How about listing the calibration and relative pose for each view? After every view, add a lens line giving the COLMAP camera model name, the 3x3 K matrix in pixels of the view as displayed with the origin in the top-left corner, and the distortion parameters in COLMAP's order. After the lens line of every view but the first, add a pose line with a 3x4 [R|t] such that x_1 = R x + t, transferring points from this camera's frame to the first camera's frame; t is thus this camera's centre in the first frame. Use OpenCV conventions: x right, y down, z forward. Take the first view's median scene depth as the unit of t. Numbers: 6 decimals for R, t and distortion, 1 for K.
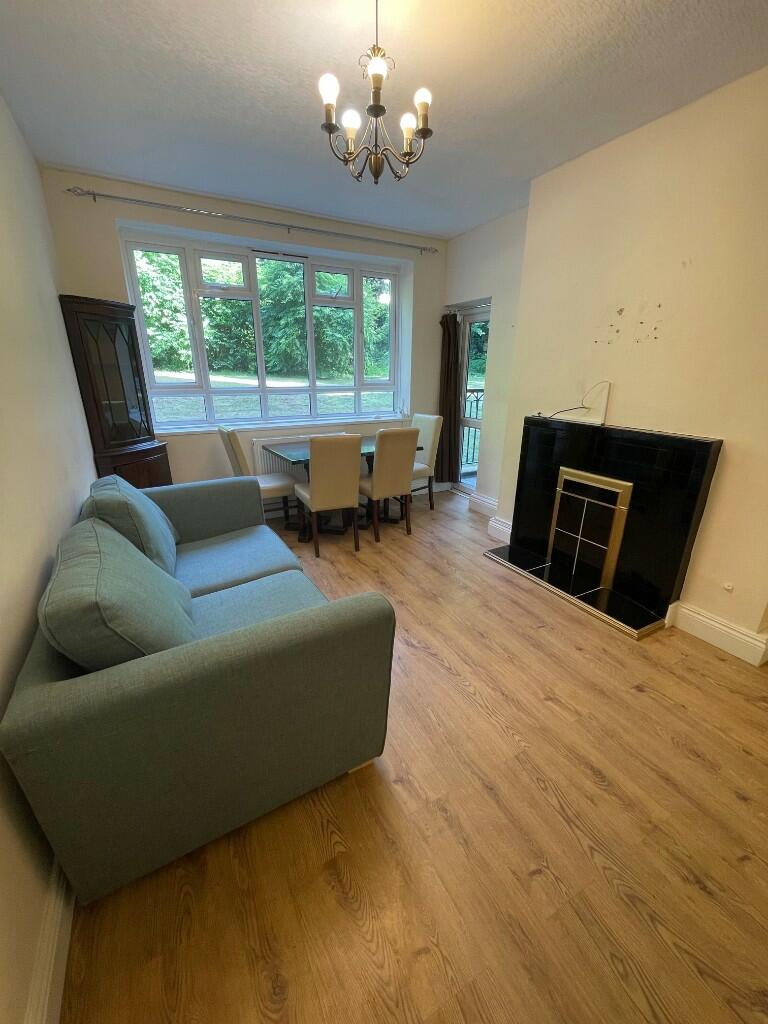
lens RADIAL K [[410.7, 0, 383.7], [0, 410.7, 511.6], [0, 0, 1]] dist [0.002085, 0.000183]
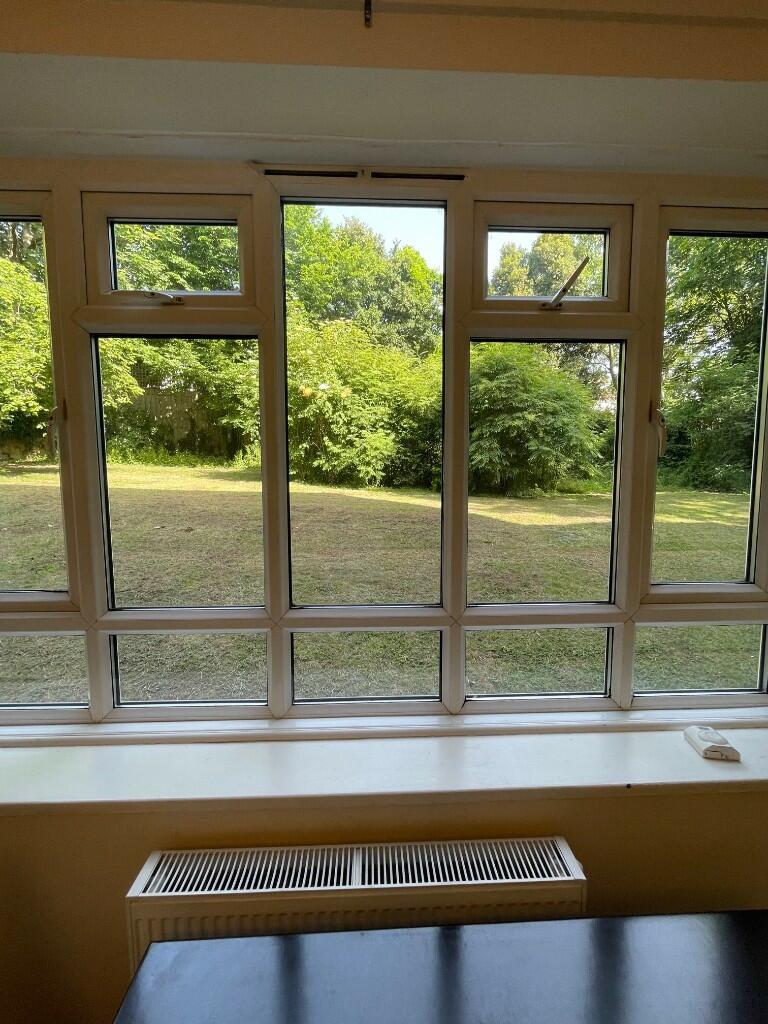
lens RADIAL K [[410.7, 0, 381.6], [0, 410.7, 513.6], [0, 0, 1]] dist [0.002085, 0.000183]
pose [[0.886754, 0.027967, -0.461394, -0.023831], [-0.146746, 0.963565, -0.223626, -0.093384], [0.438329, 0.266009, 0.858549, 0.261246]]
